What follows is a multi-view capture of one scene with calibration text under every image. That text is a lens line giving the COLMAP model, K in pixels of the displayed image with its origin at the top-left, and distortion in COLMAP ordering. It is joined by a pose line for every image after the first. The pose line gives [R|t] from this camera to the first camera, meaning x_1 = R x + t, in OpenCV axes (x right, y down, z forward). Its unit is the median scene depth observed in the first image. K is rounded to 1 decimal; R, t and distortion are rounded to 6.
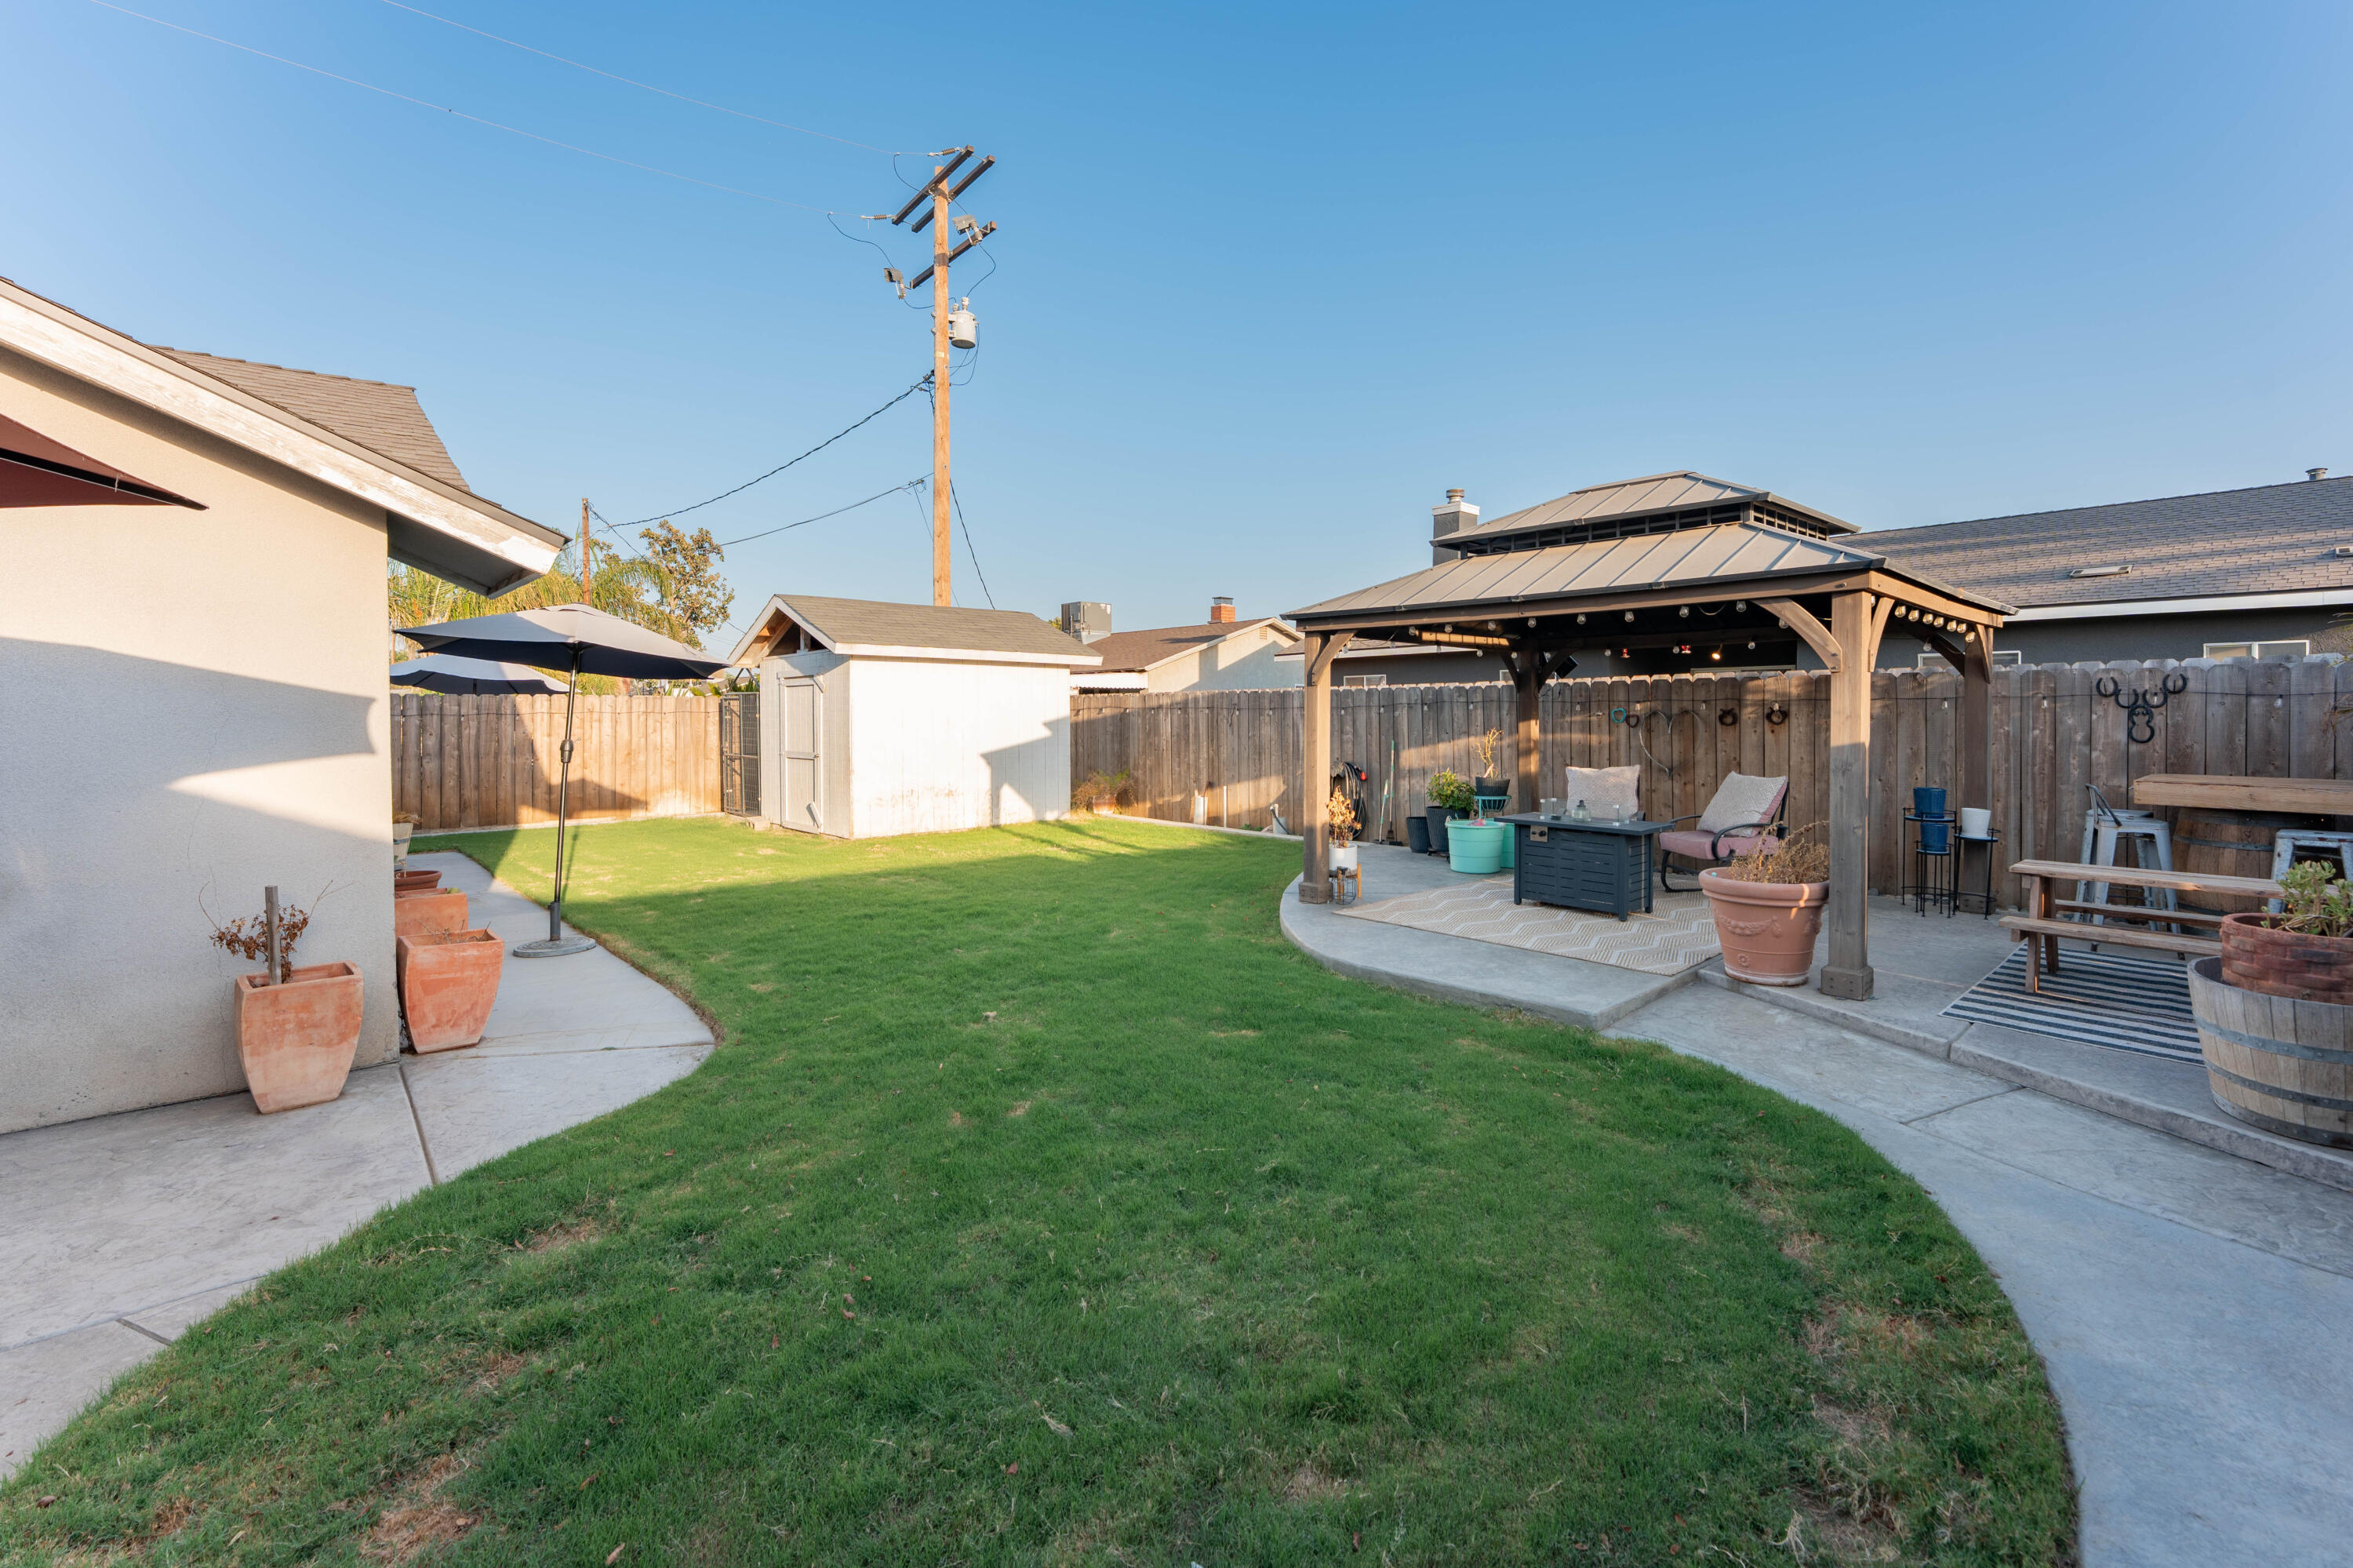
lens RADIAL K [[998.8, 0, 1262.8], [0, 998.8, 722.0], [0, 0, 1]] dist [0.000988, -0.000187]
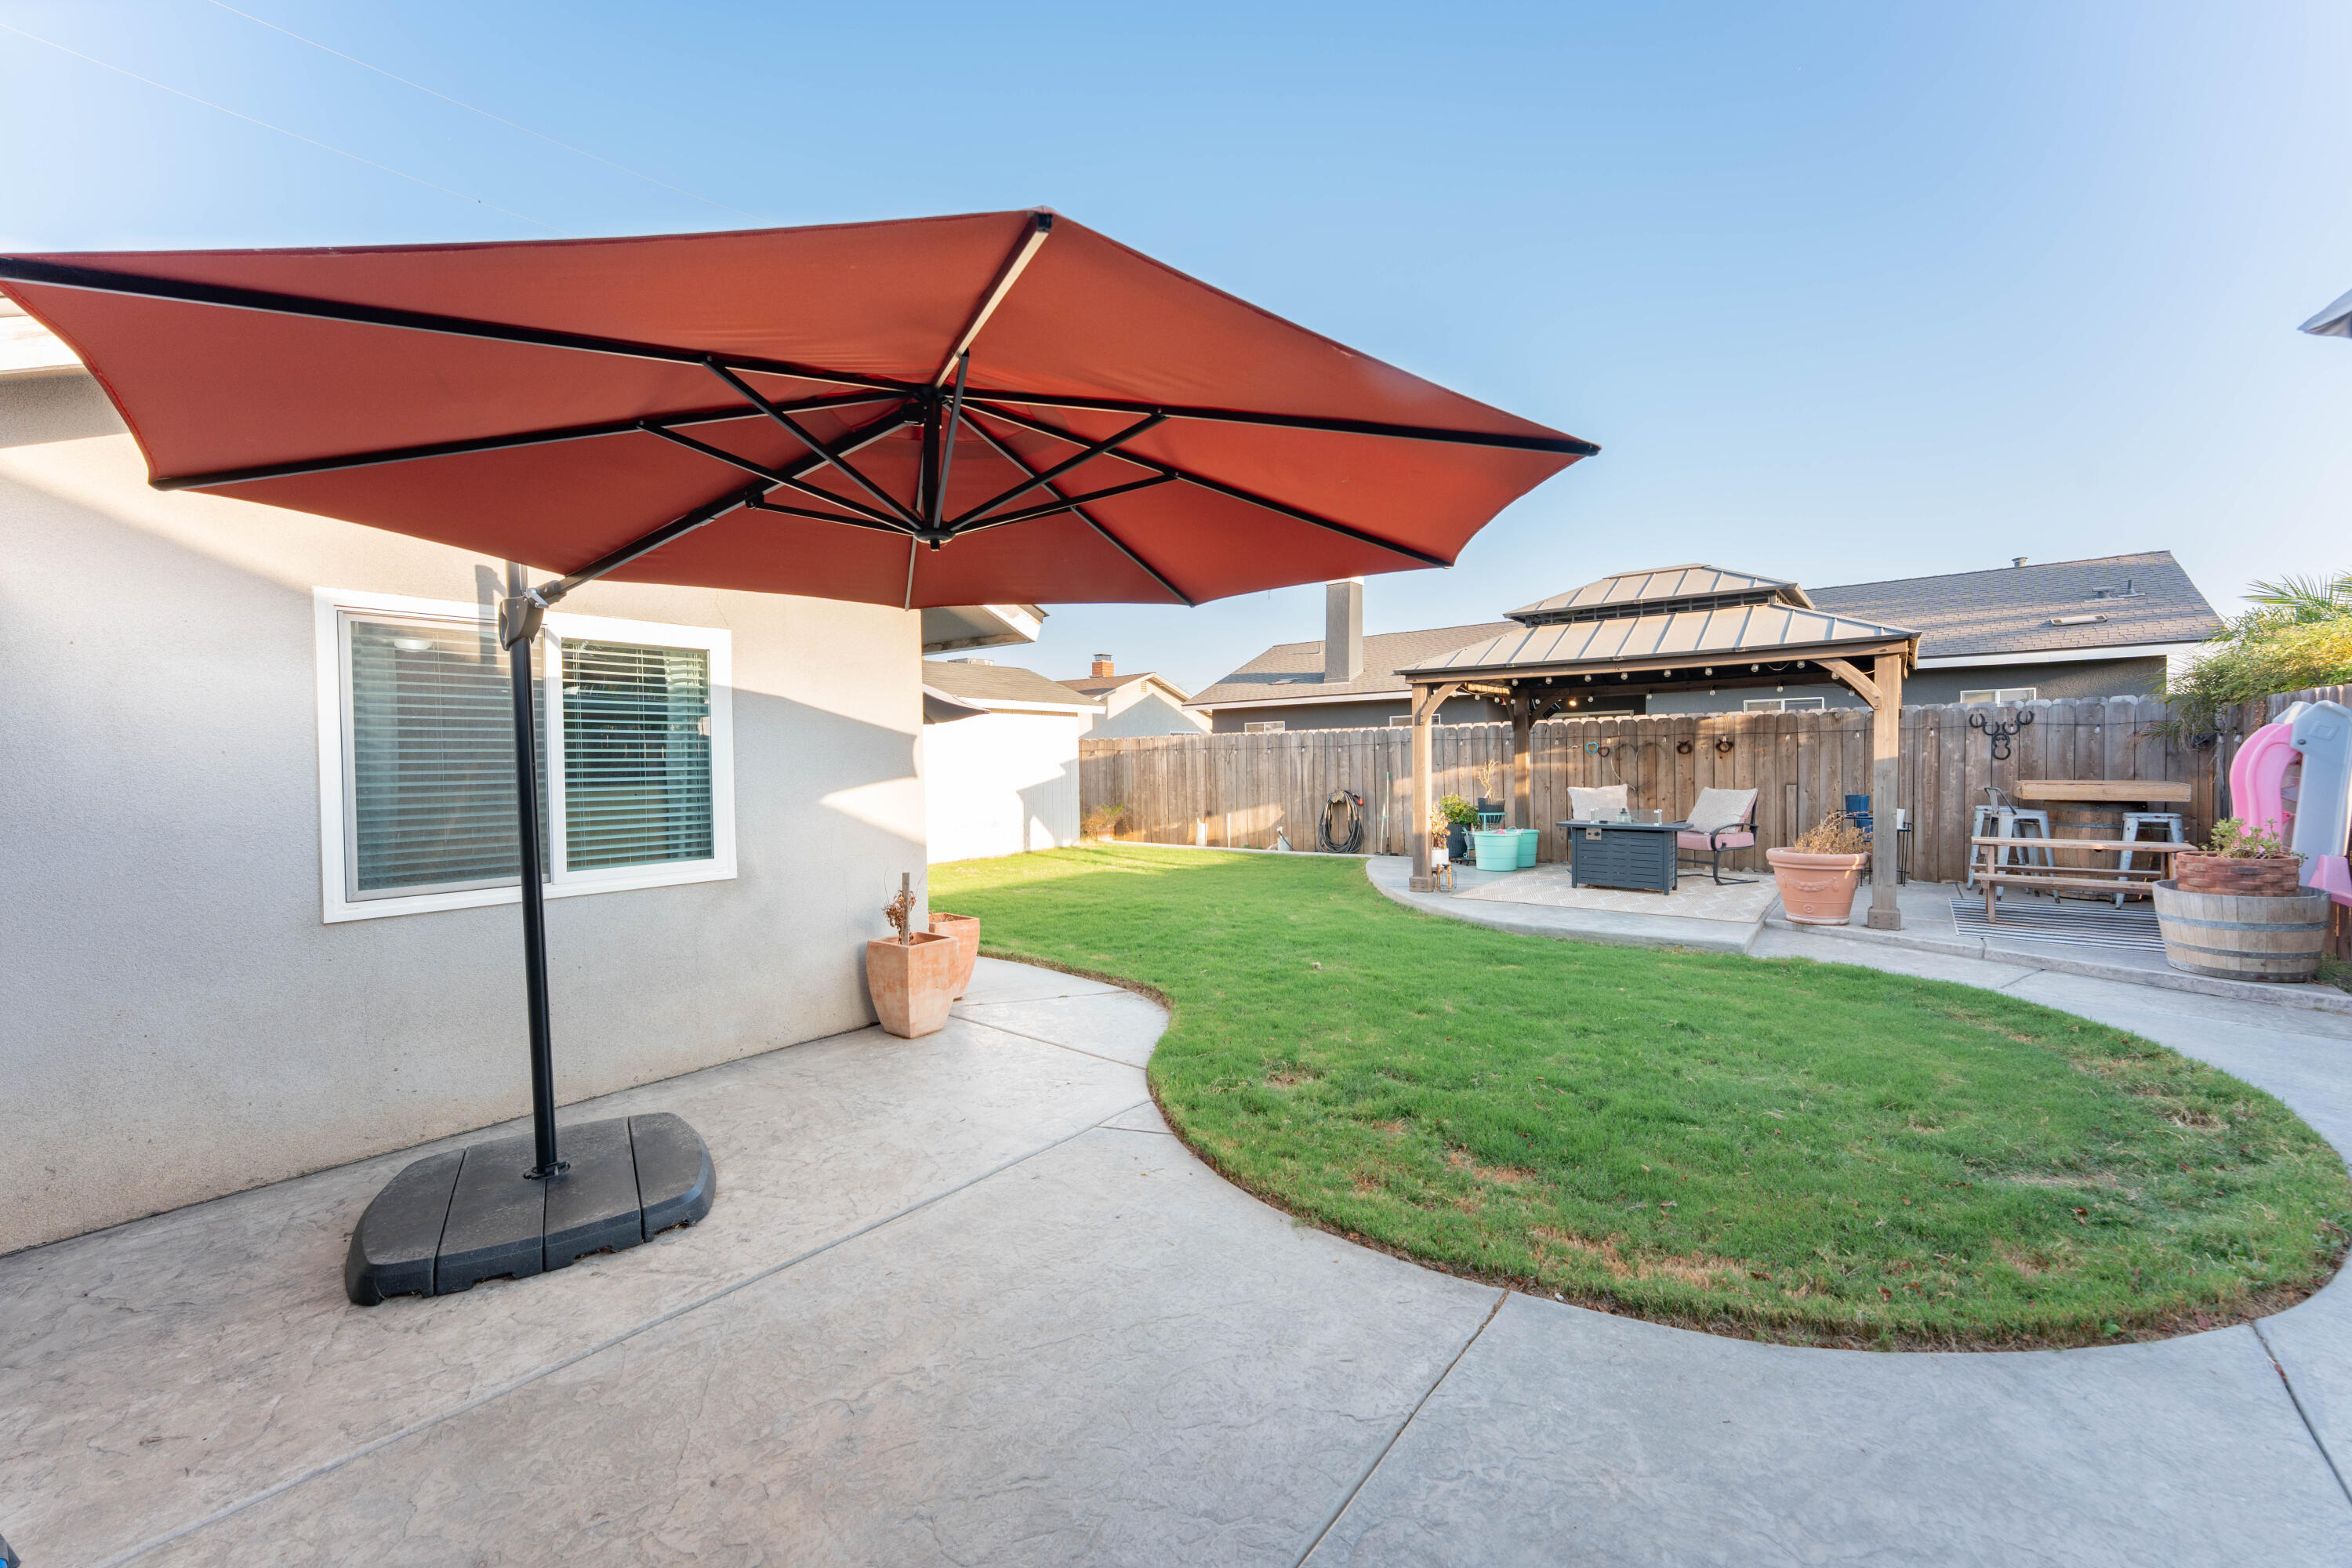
lens RADIAL K [[916.2, 0, 1168.9], [0, 916.2, 780.1], [0, 0, 1]] dist [0.000488, 0.000184]
pose [[0.993137, -0.015530, 0.115920, -0.323345], [0.014055, 0.999810, 0.013529, 0.011197], [-0.116108, -0.011807, 0.993166, -0.114805]]
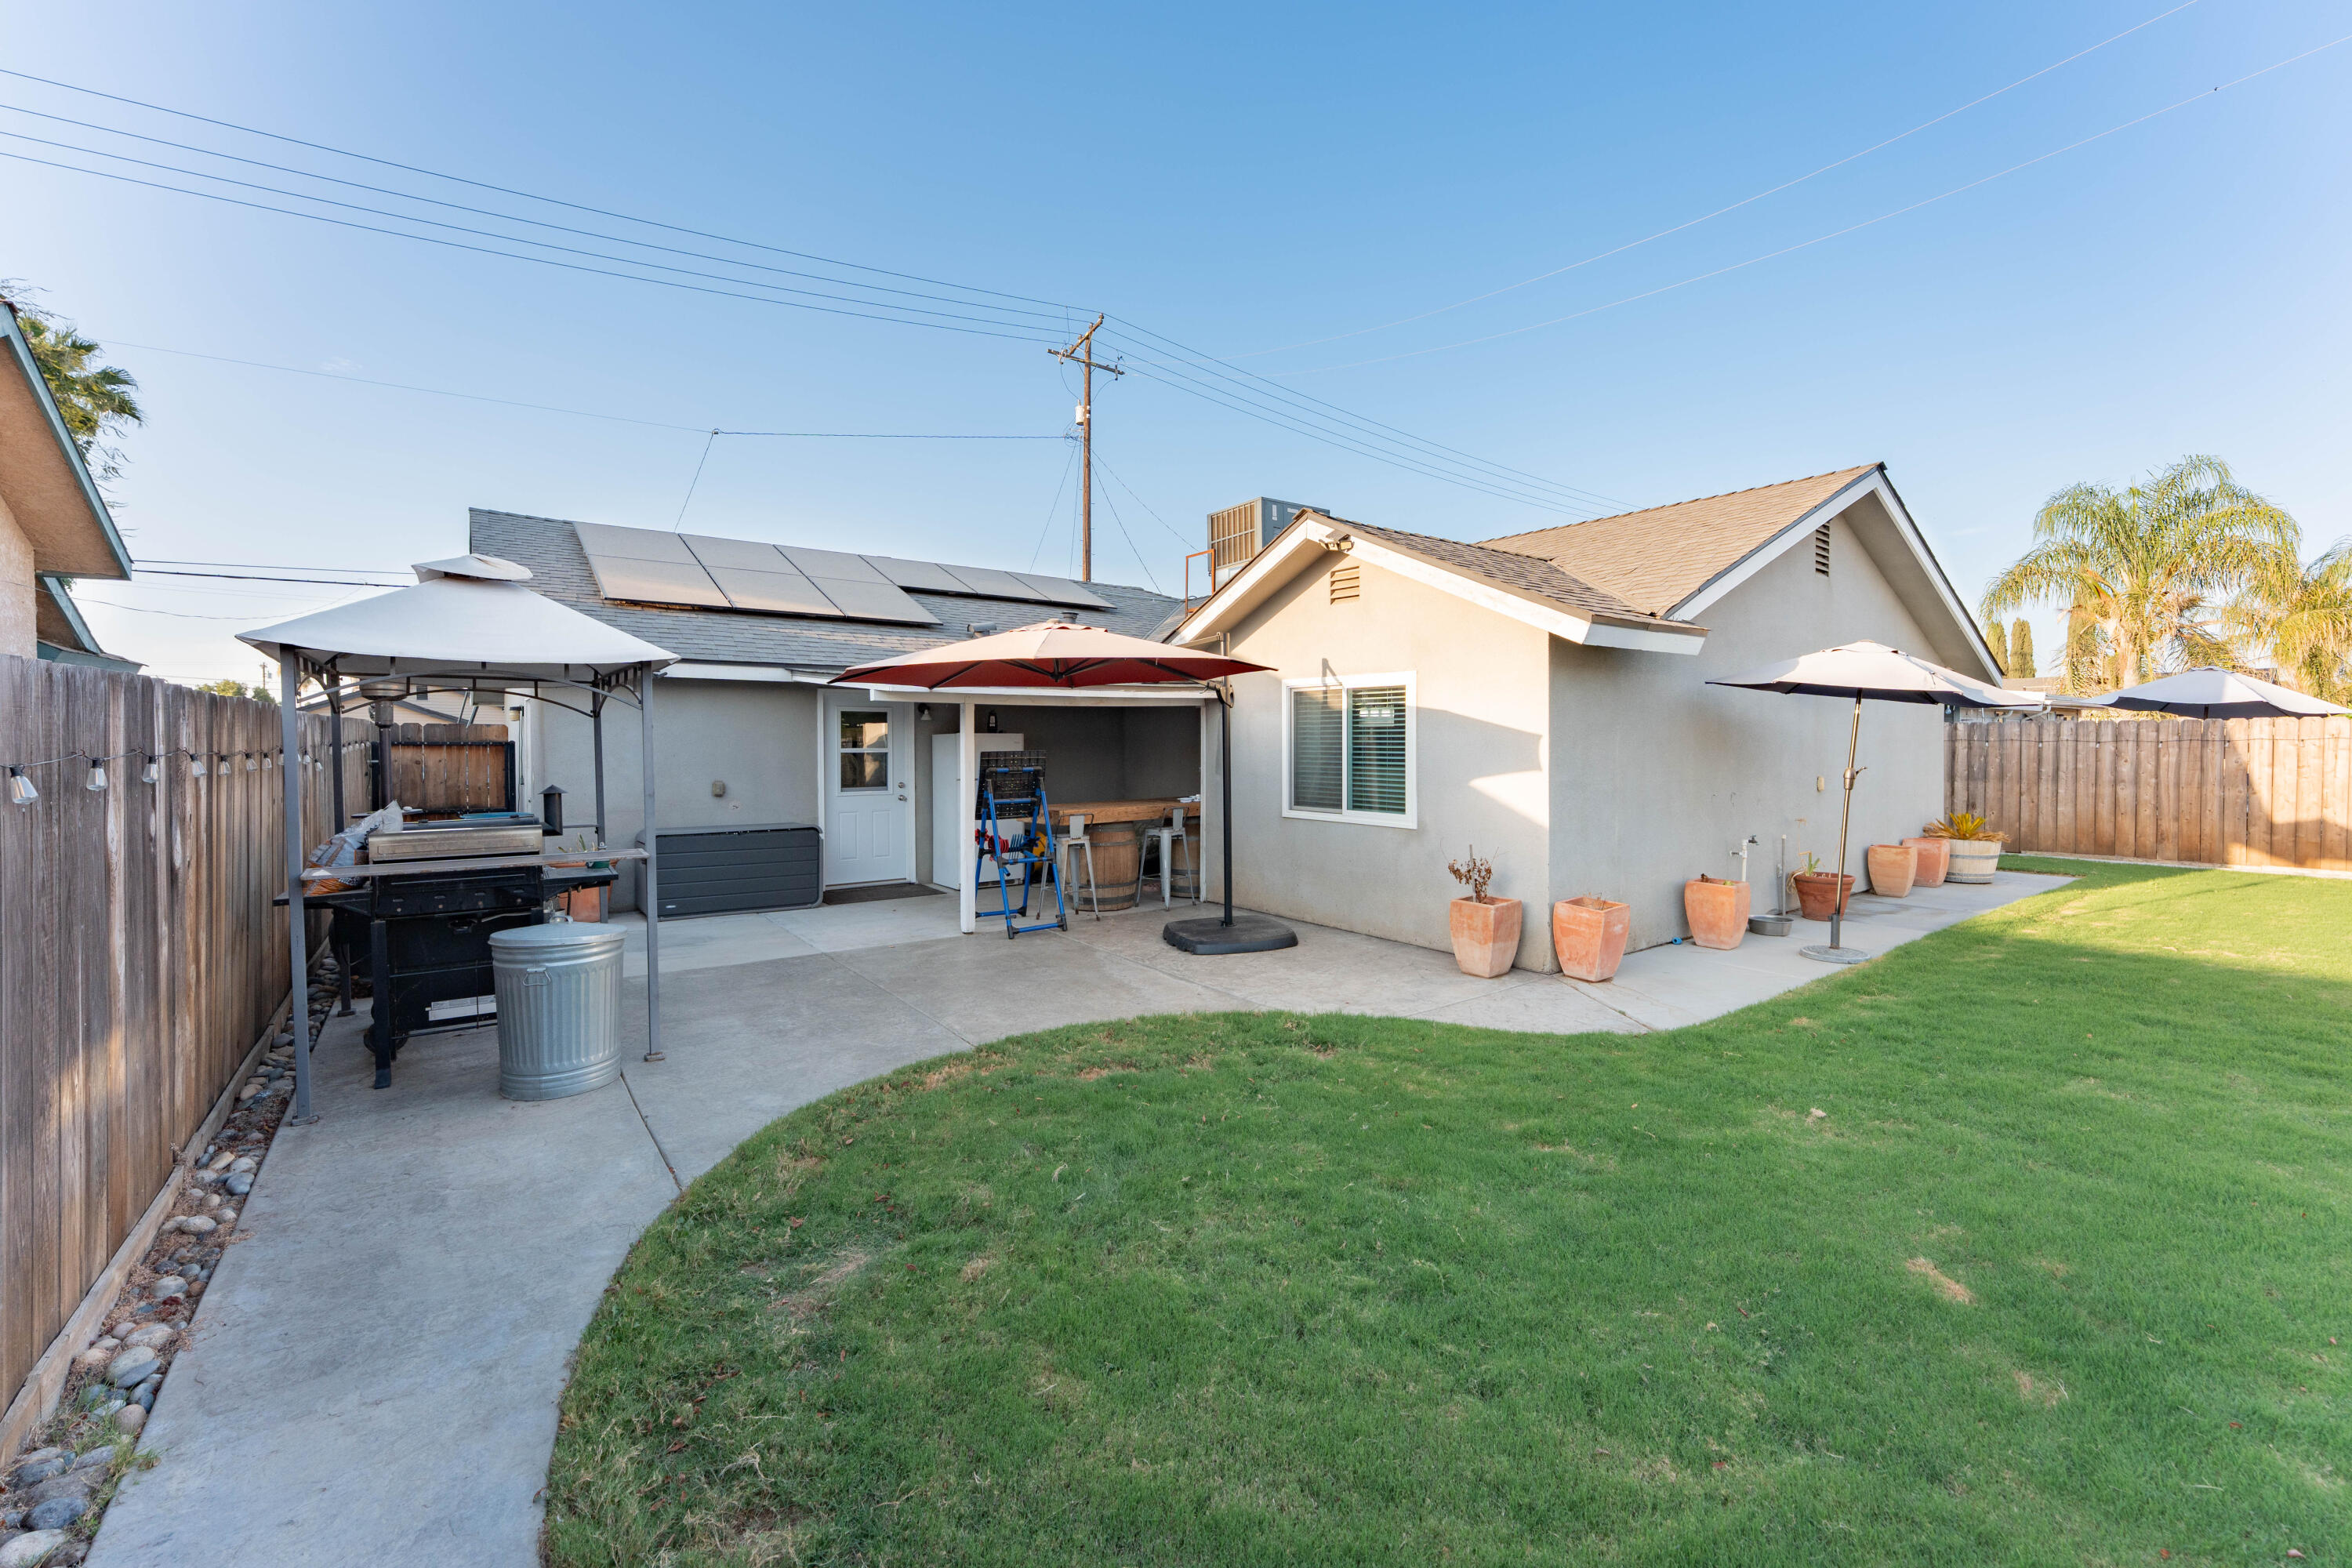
lens RADIAL K [[967.6, 0, 1233.5], [0, 967.6, 748.1], [0, 0, 1]] dist [-0.001697, 0.000772]
pose [[-0.104013, 0.010280, -0.994523, 0.300807], [-0.005910, 0.999923, 0.010954, -0.007978], [0.994558, 0.007017, -0.103944, 0.316589]]
